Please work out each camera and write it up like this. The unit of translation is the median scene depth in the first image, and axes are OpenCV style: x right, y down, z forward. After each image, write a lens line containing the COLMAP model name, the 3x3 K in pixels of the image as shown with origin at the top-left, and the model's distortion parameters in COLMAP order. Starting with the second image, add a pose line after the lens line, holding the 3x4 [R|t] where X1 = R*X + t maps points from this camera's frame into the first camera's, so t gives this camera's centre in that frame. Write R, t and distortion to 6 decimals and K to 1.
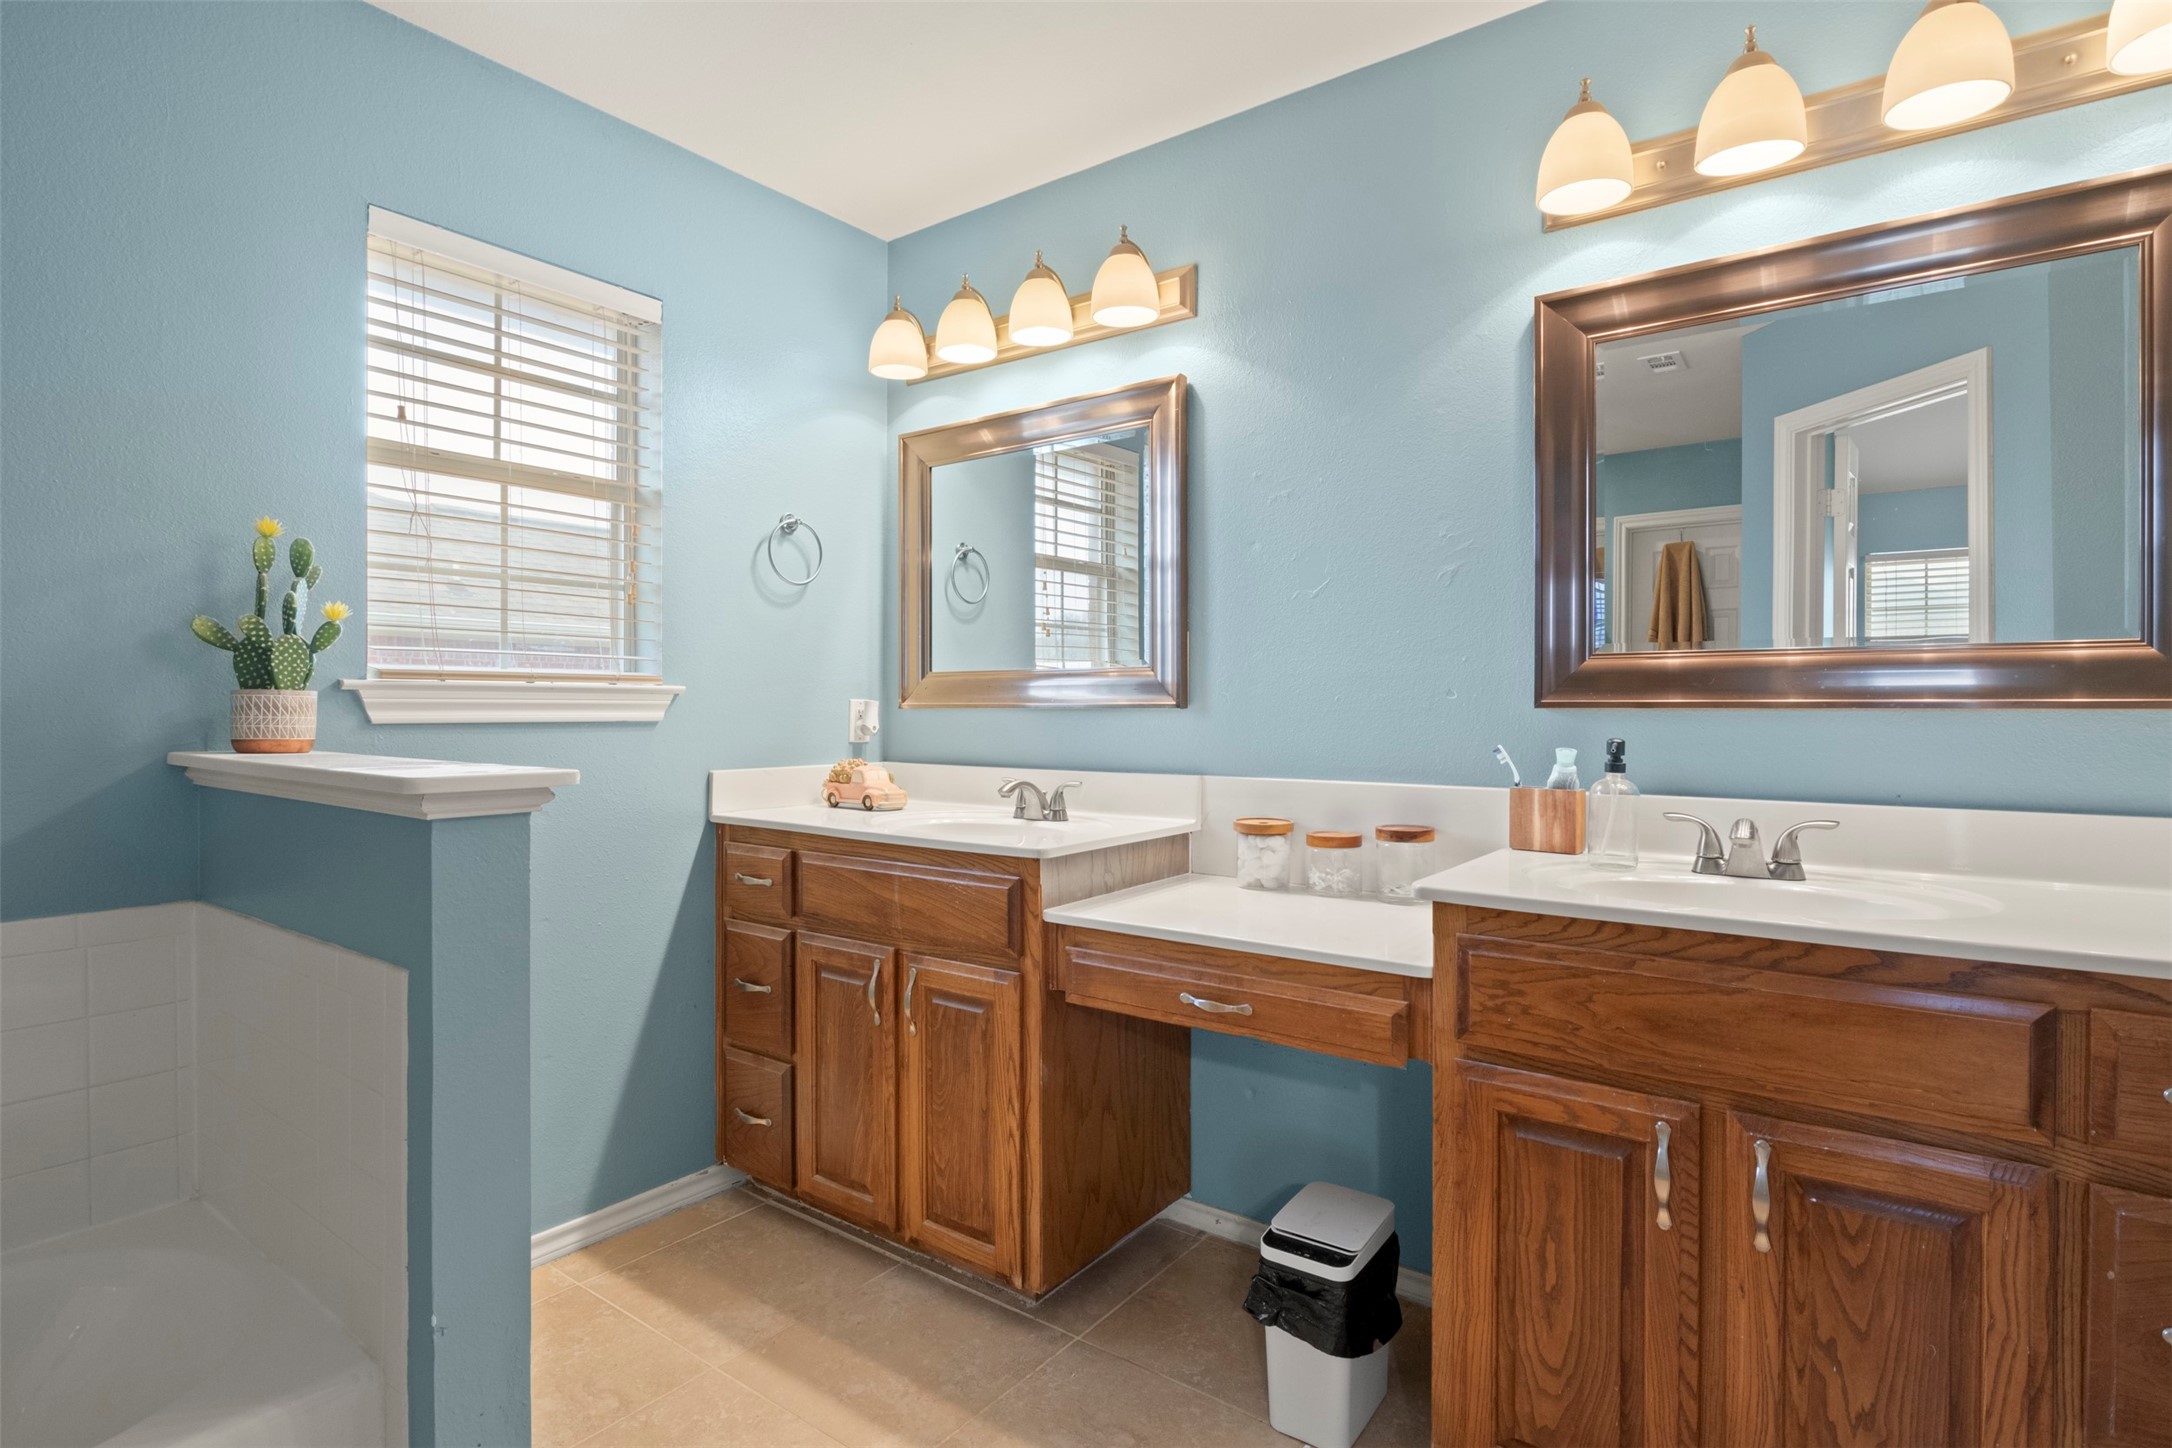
lens RADIAL K [[1081.2, 0, 1083.4], [0, 1081.2, 712.5], [0, 0, 1]] dist [-0.002411, 0.000307]
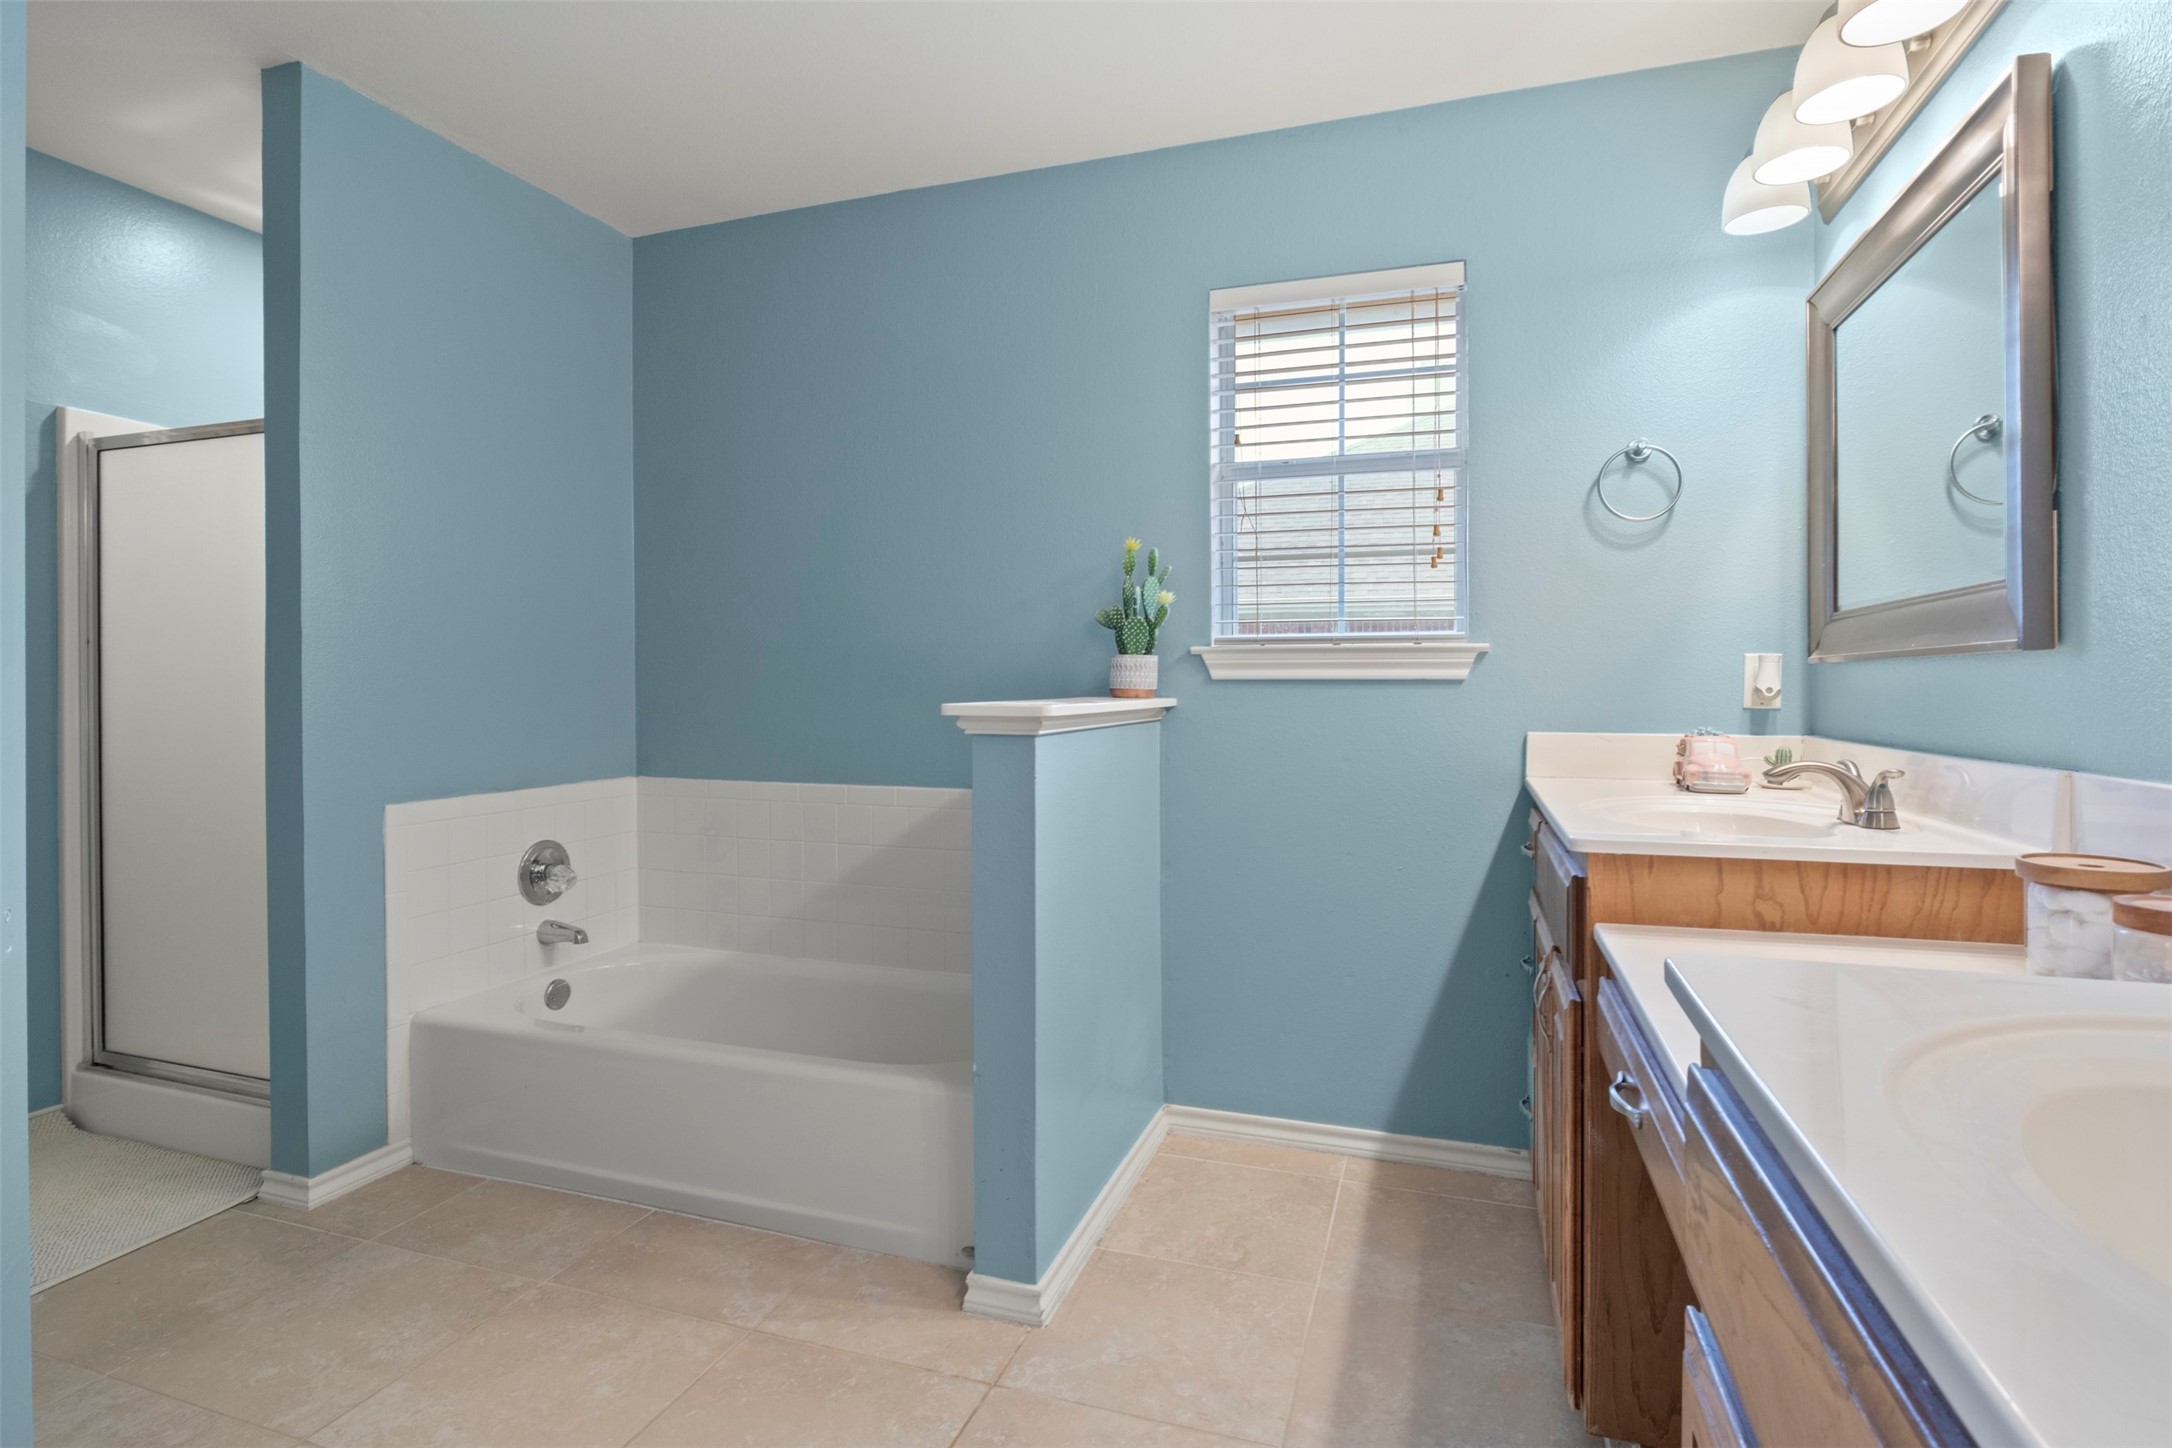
lens RADIAL K [[1086.7, 0, 1089.2], [0, 1086.7, 687.2], [0, 0, 1]] dist [-0.016595, 0.000955]
pose [[0.310270, -0.001427, -0.950647, 0.487765], [-0.003726, 0.999989, -0.002717, 0.020571], [0.950641, 0.004385, 0.310261, 0.377426]]
